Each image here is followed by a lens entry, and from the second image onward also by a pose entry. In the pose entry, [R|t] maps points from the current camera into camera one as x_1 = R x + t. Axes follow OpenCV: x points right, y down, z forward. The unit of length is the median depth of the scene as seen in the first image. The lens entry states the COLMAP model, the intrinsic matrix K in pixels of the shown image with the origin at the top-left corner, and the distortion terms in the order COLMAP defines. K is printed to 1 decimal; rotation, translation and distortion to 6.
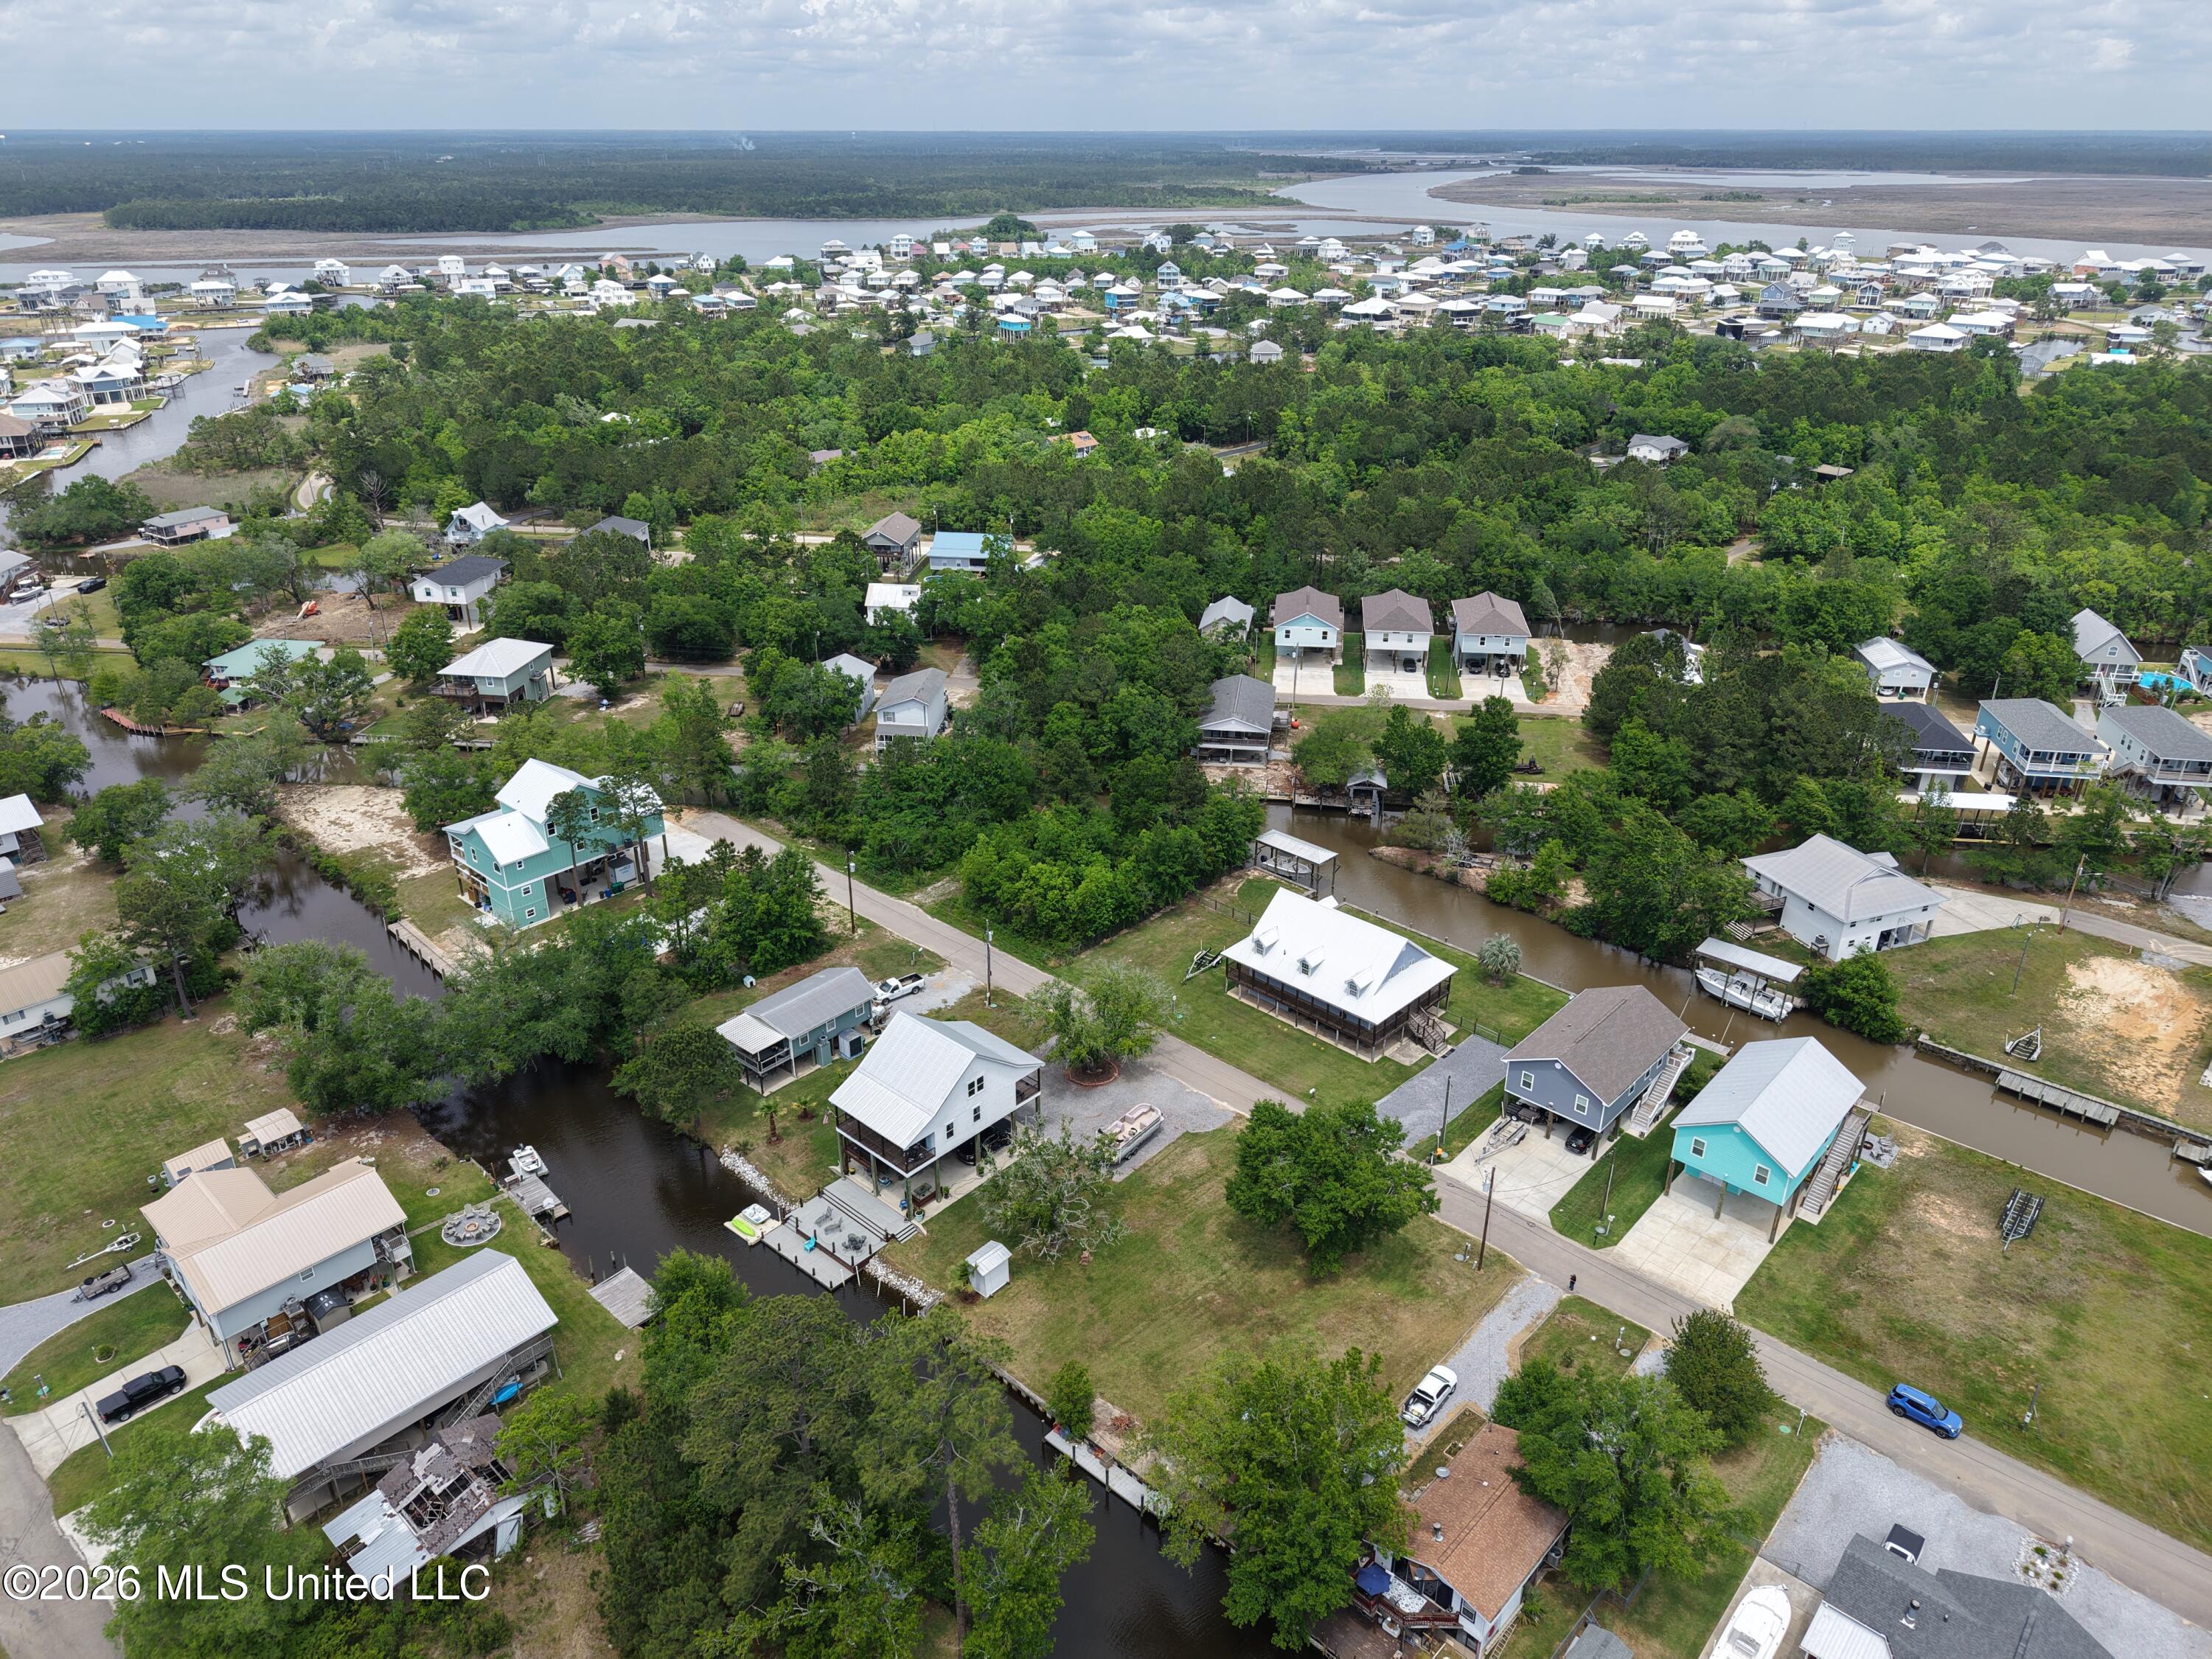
lens RADIAL K [[1479.1, 0, 1108.0], [0, 1479.1, 813.5], [0, 0, 1]] dist [0.034930, -0.036430]
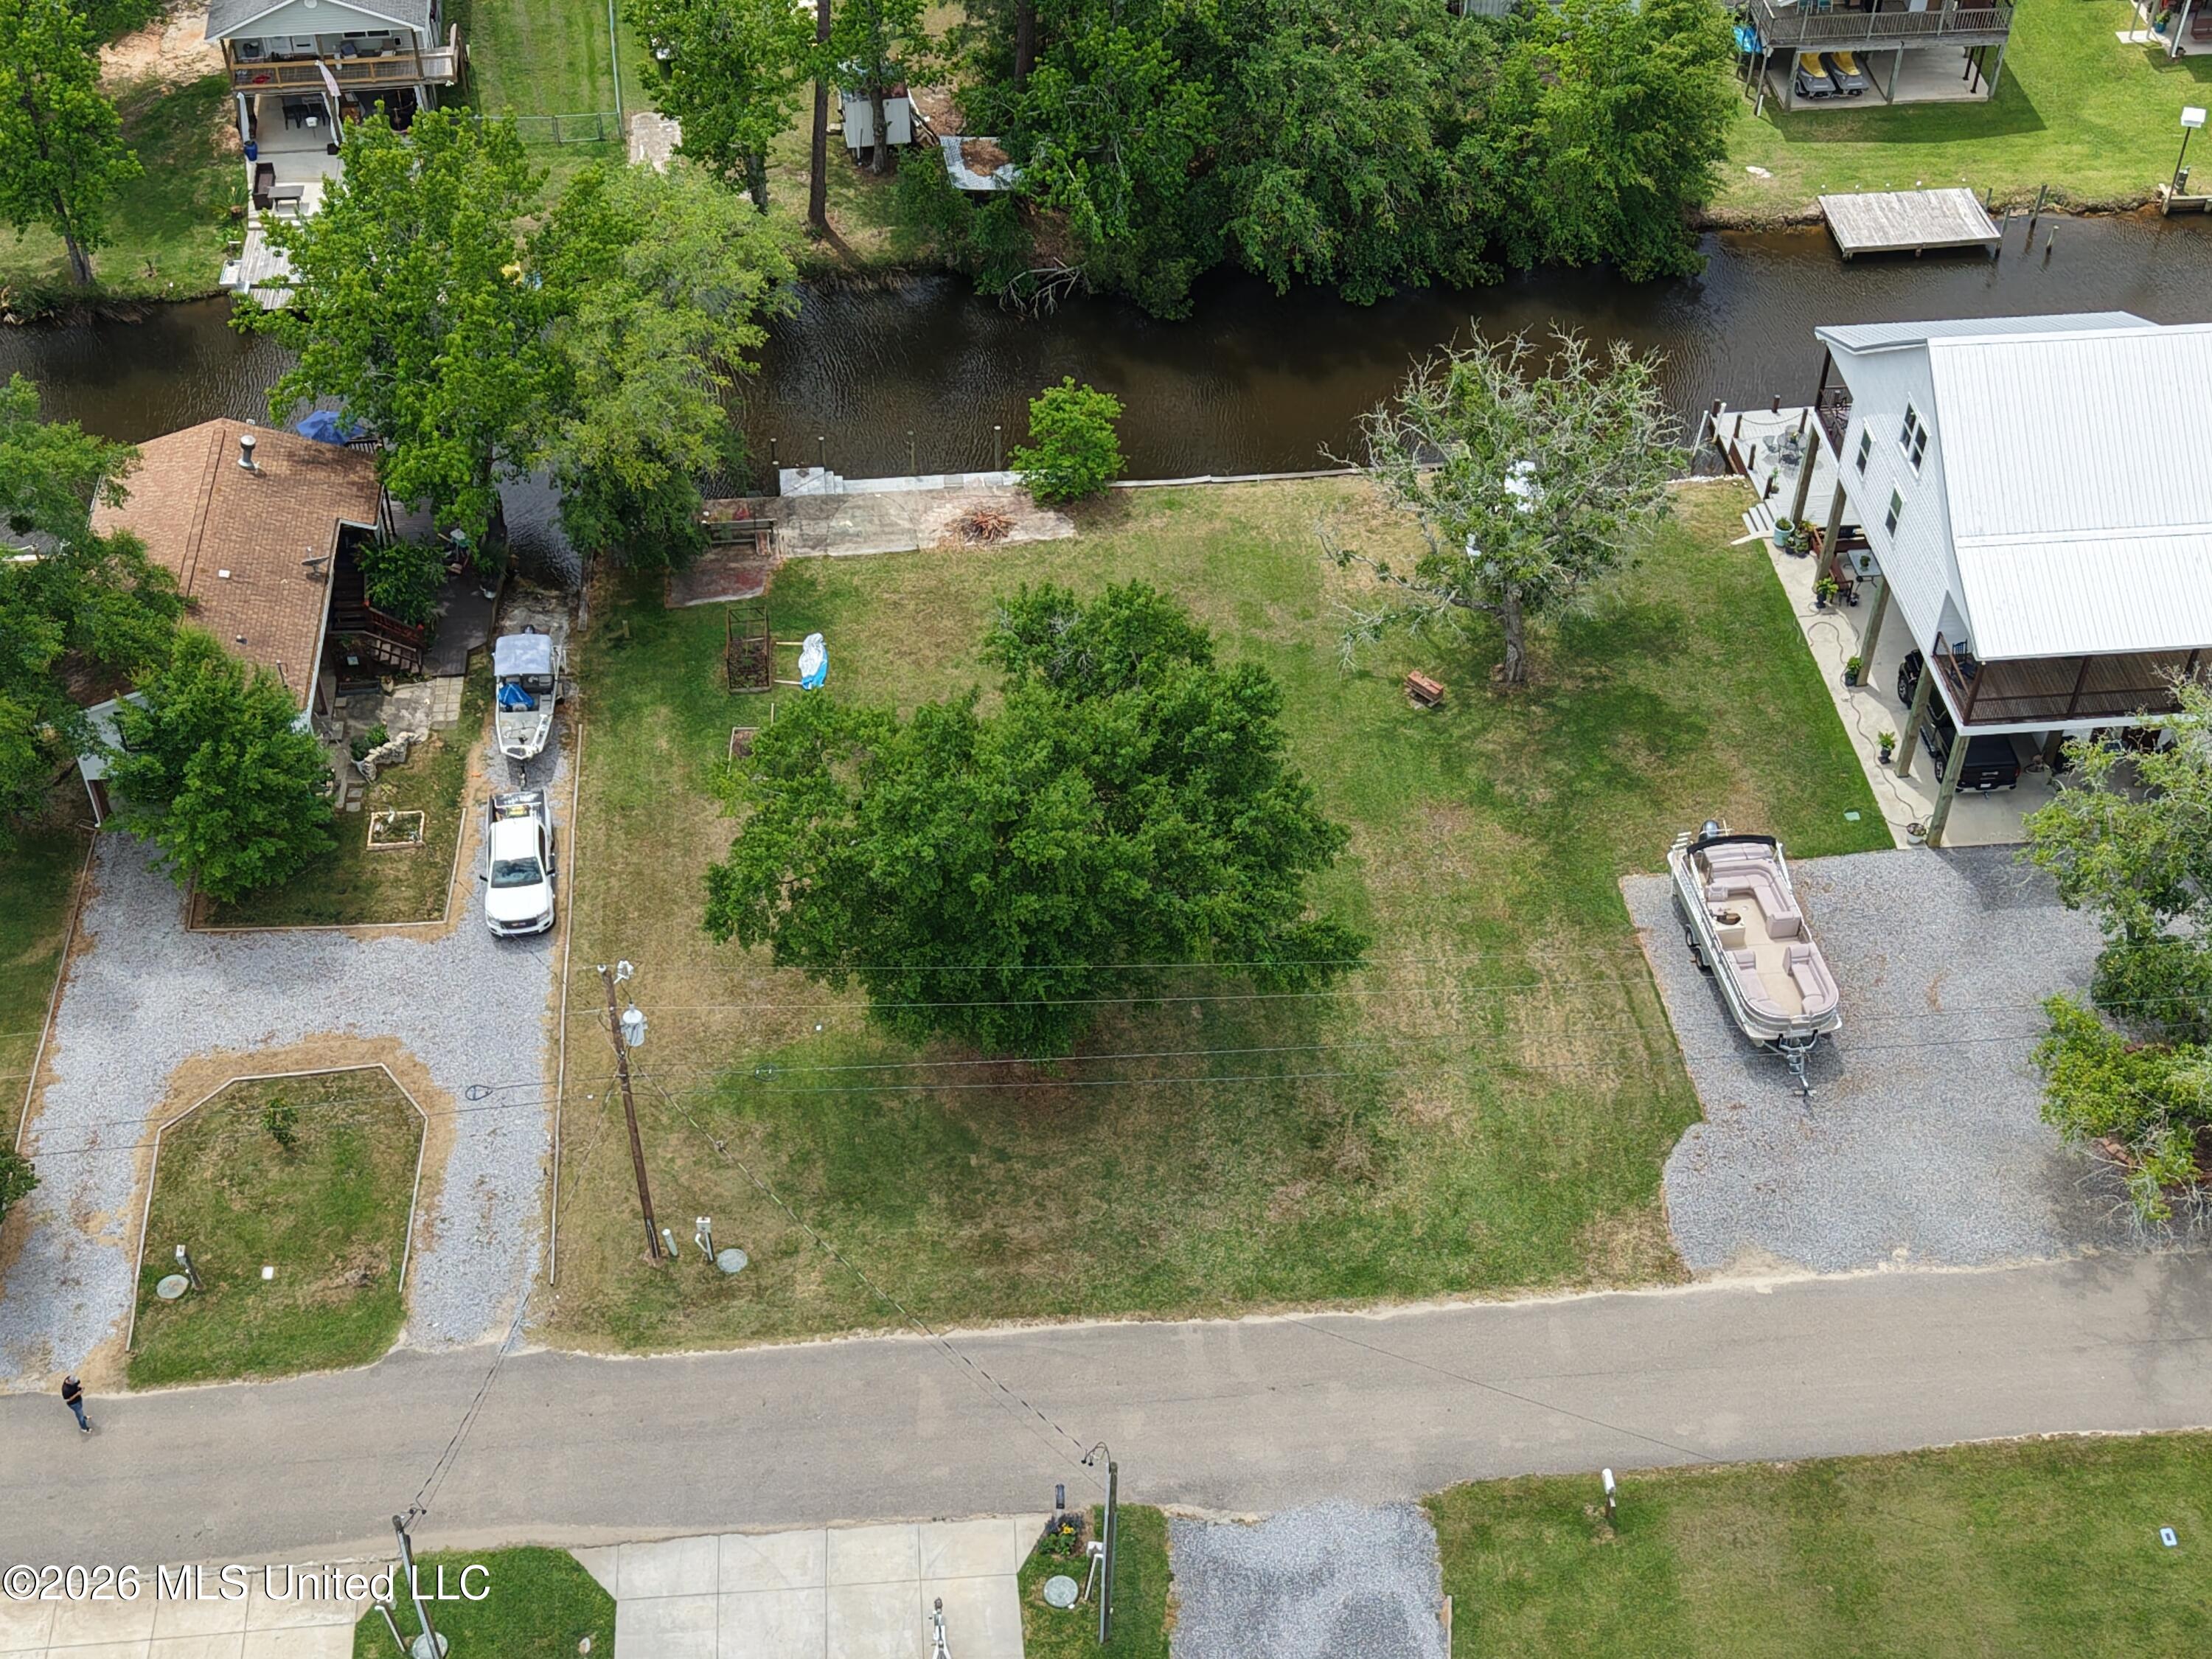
lens RADIAL K [[2883.8, 0, 1091.5], [0, 2883.8, 816.8], [0, 0, 1]] dist [0.116808, 0.000000]
pose [[-0.671786, 0.502548, -0.544195, 0.434759], [-0.316195, 0.469818, 0.824192, -0.264075], [0.669868, 0.725753, -0.156714, 0.981692]]
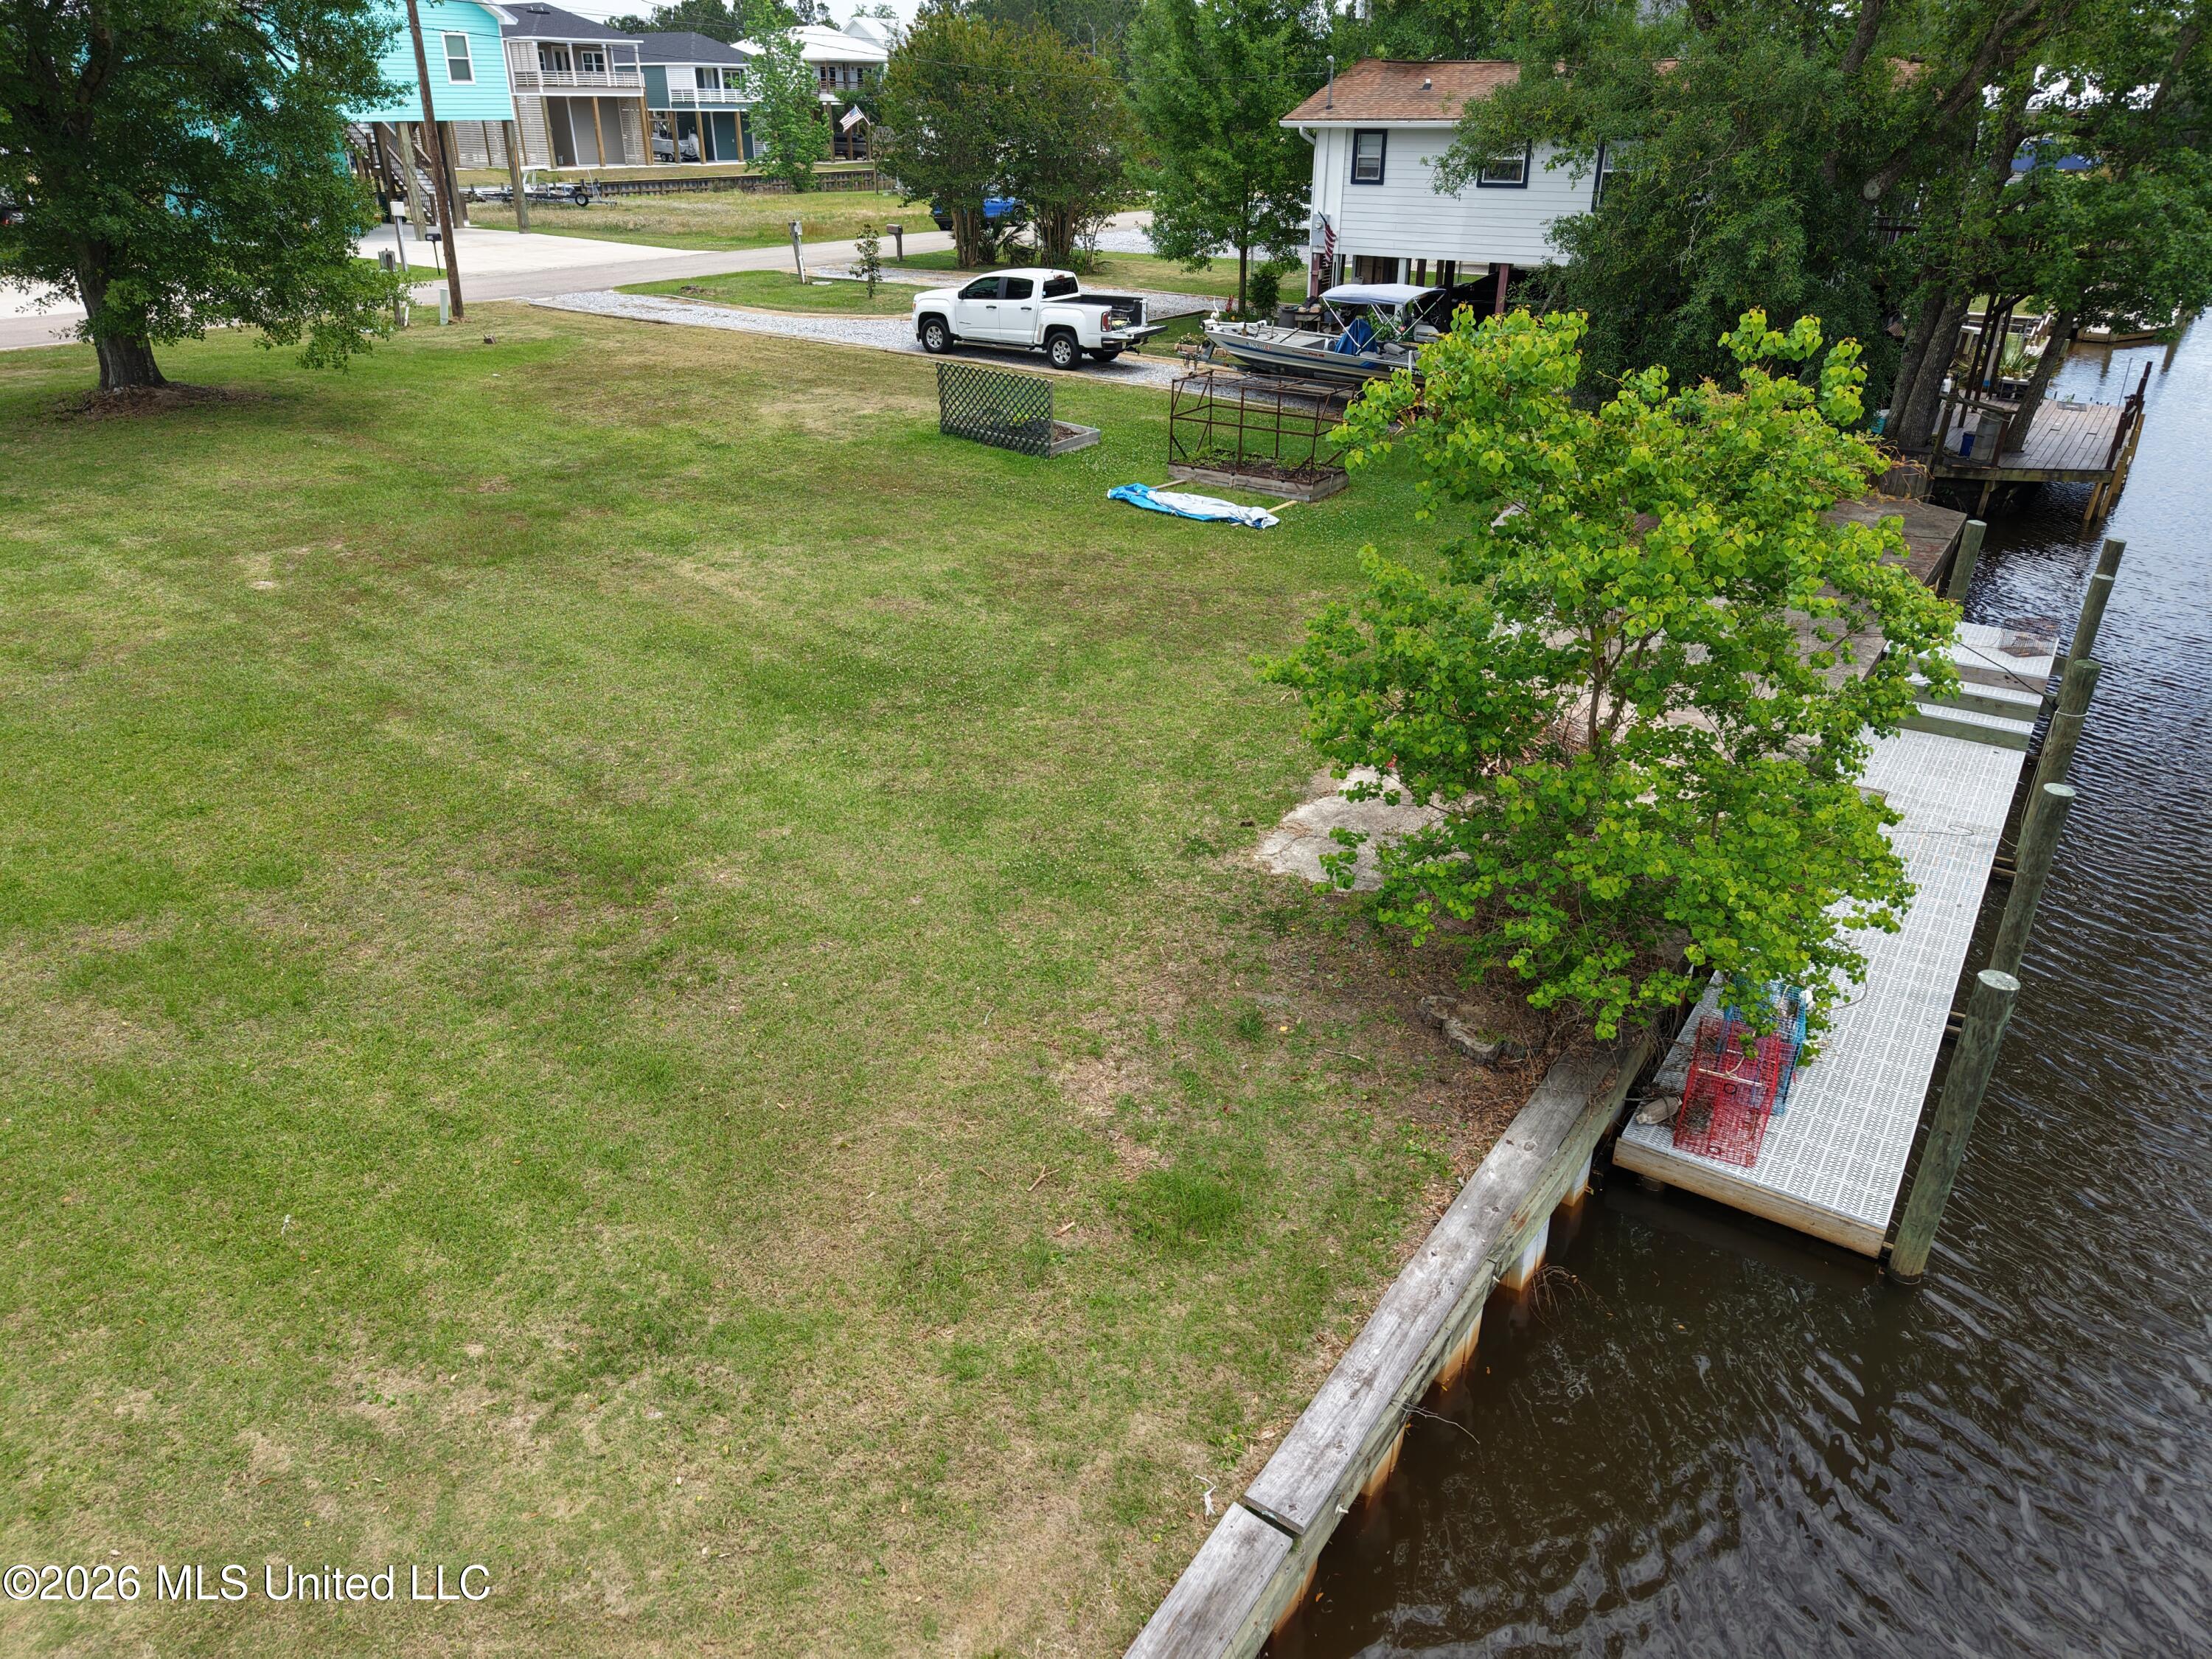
lens RADIAL K [[1479.1, 0, 1101.0], [0, 1479.1, 824.9], [0, 0, 1]] dist [0.034930, -0.036430]
pose [[-0.138092, -0.438992, 0.887816, -0.080050], [0.409568, 0.790856, 0.454753, 0.273183], [-0.901767, 0.426419, 0.070586, 0.809893]]
